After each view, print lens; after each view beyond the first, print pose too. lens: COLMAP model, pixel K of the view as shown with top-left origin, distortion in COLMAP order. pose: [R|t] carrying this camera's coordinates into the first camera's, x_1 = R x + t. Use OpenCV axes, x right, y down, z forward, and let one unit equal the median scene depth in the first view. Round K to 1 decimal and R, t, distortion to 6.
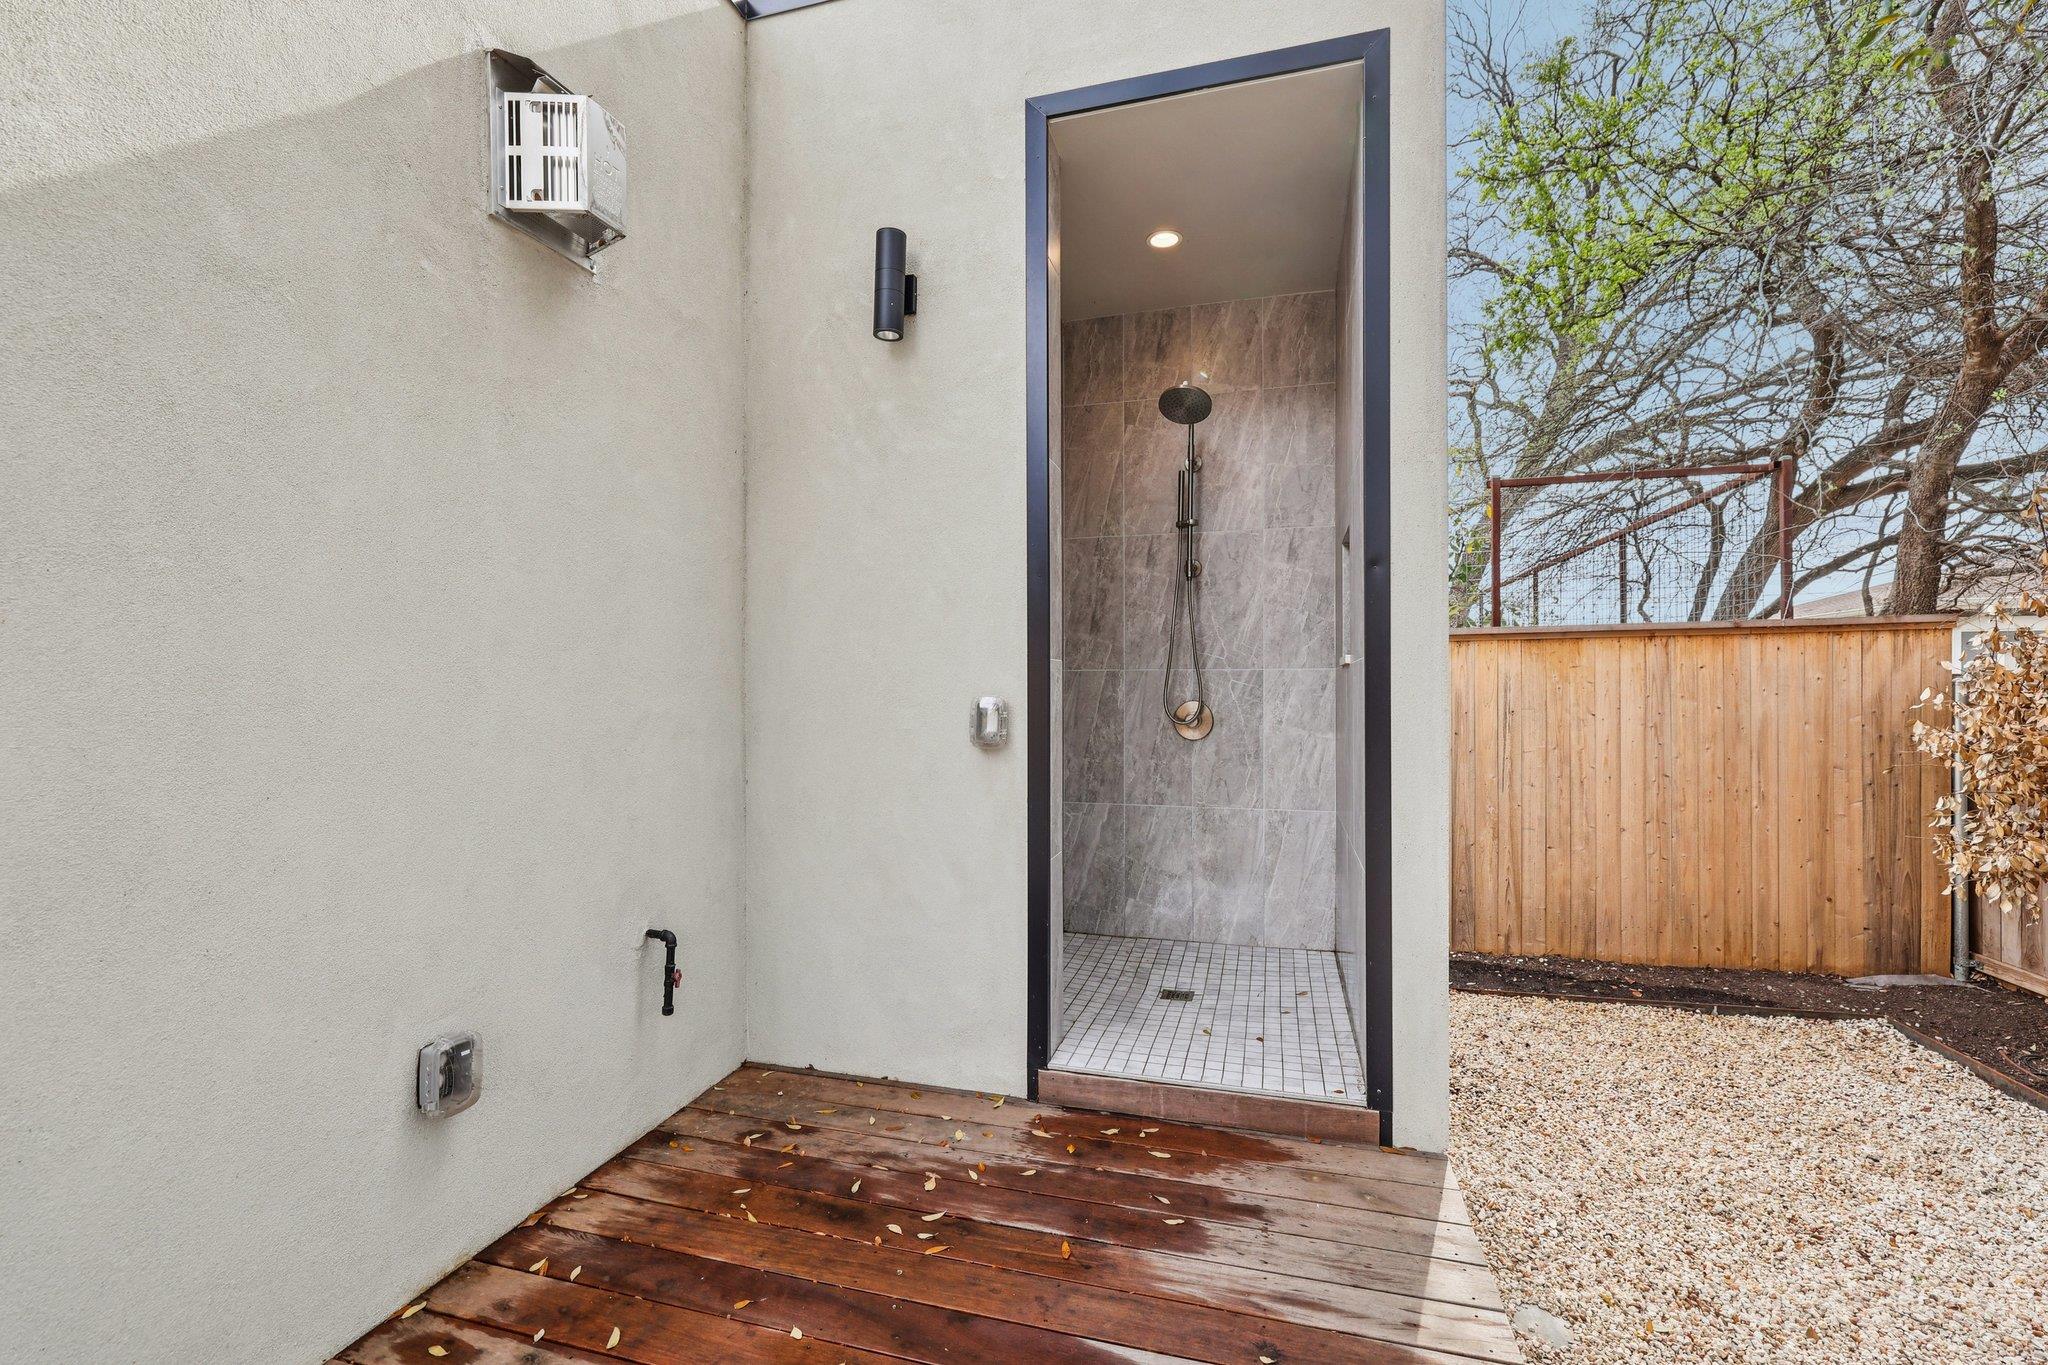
lens RADIAL K [[867.2, 0, 1025.2], [0, 867.2, 690.7], [0, 0, 1]] dist [-0.000416, -0.000286]
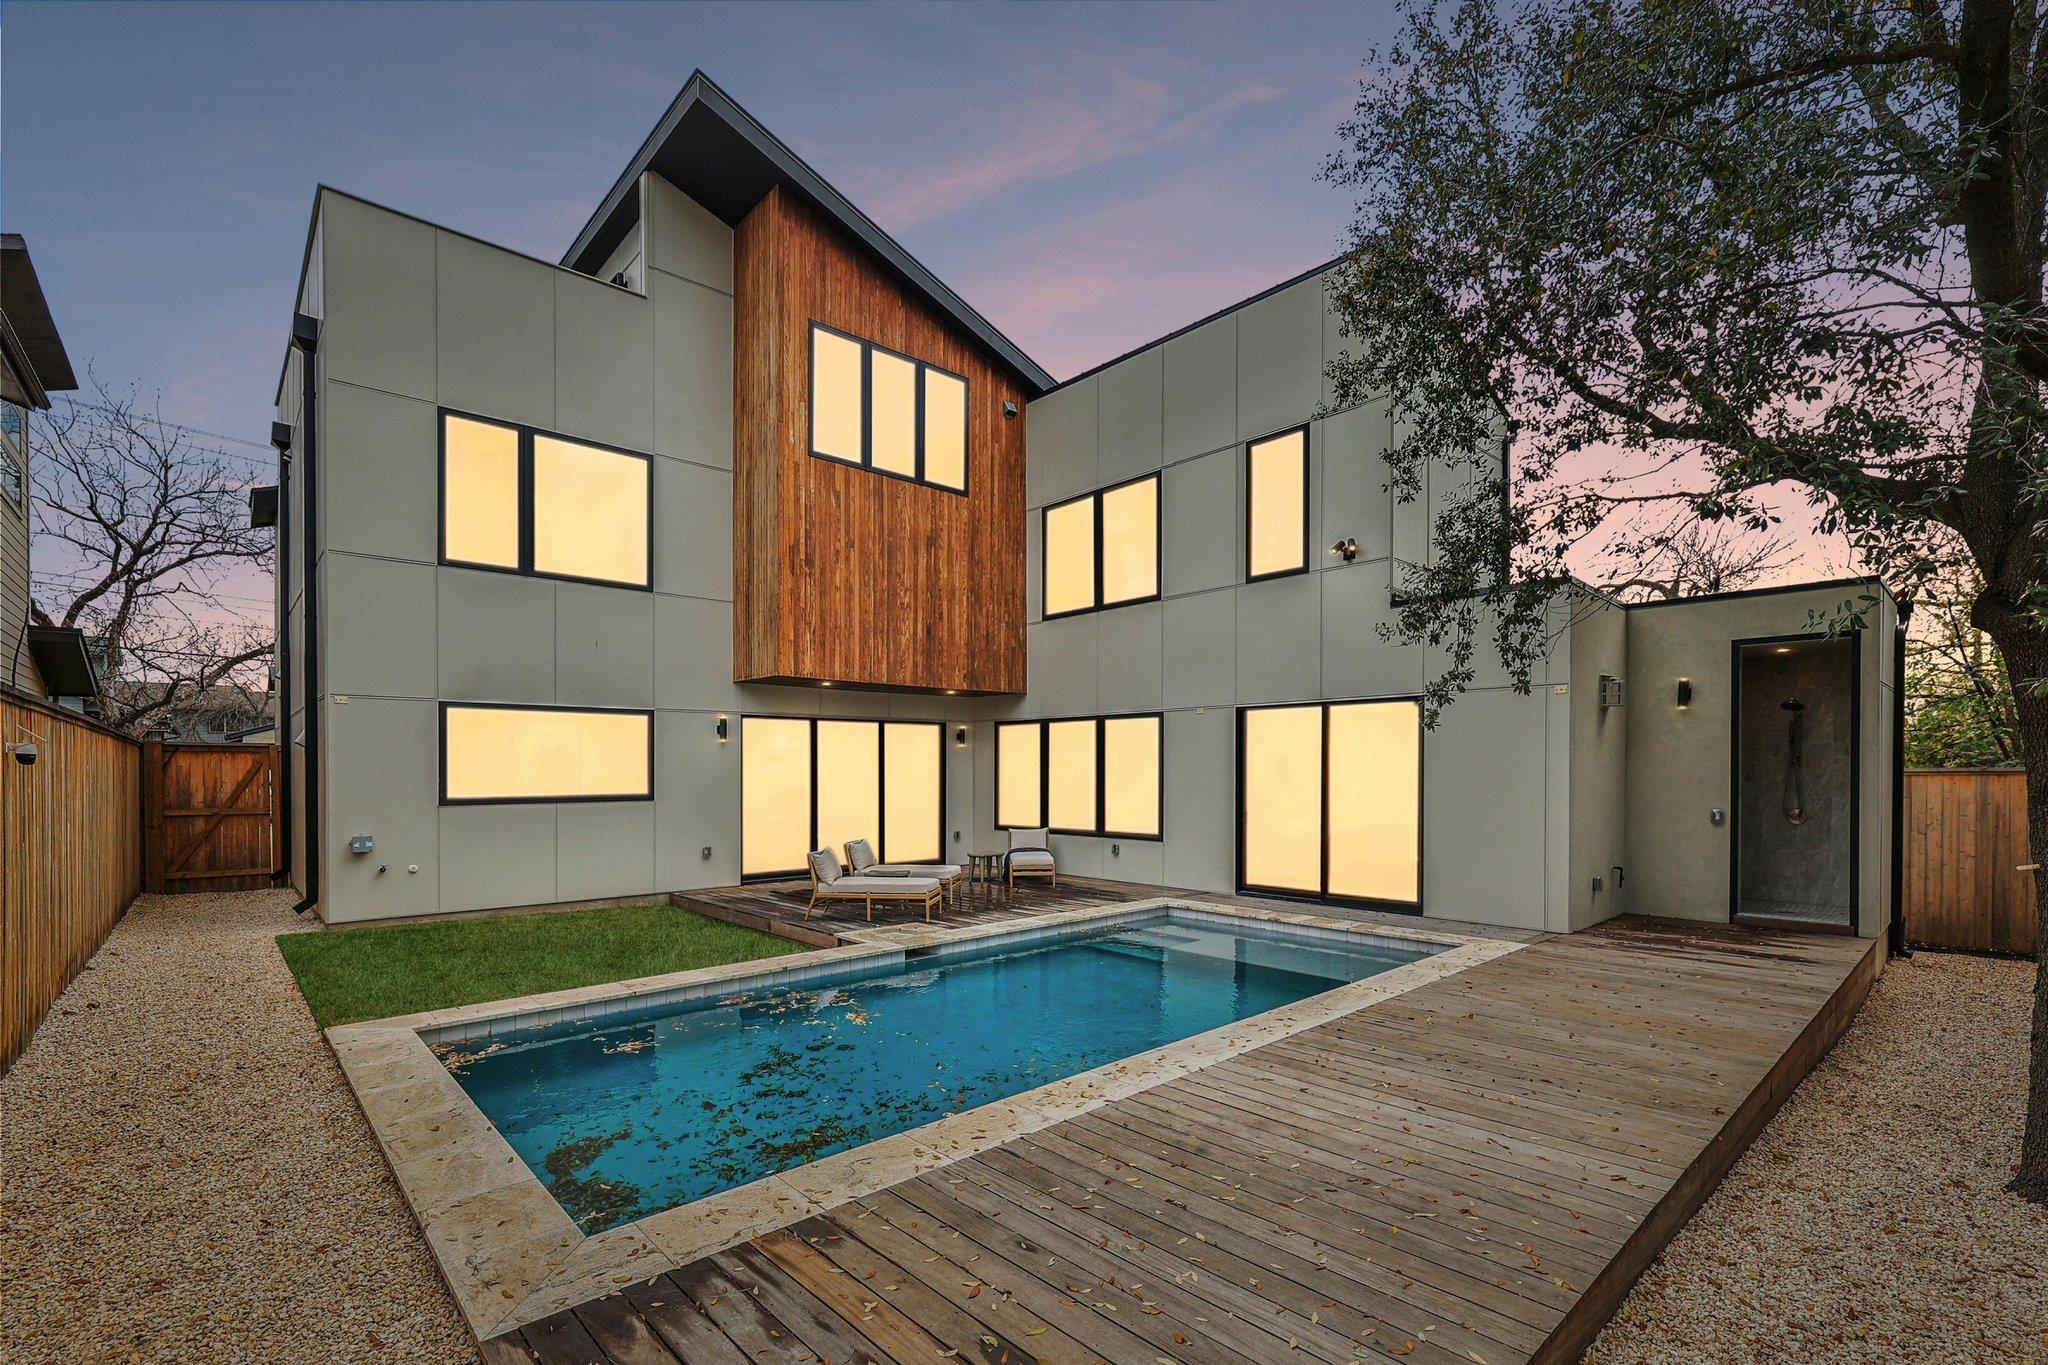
lens RADIAL K [[867.2, 0, 1063.6], [0, 867.2, 766.2], [0, 0, 1]] dist [-0.000416, -0.000286]
pose [[0.854930, 0.006085, -0.518707, -0.336375], [-0.001231, 0.999952, 0.009700, -0.137673], [0.518741, -0.007654, 0.854897, -2.344195]]
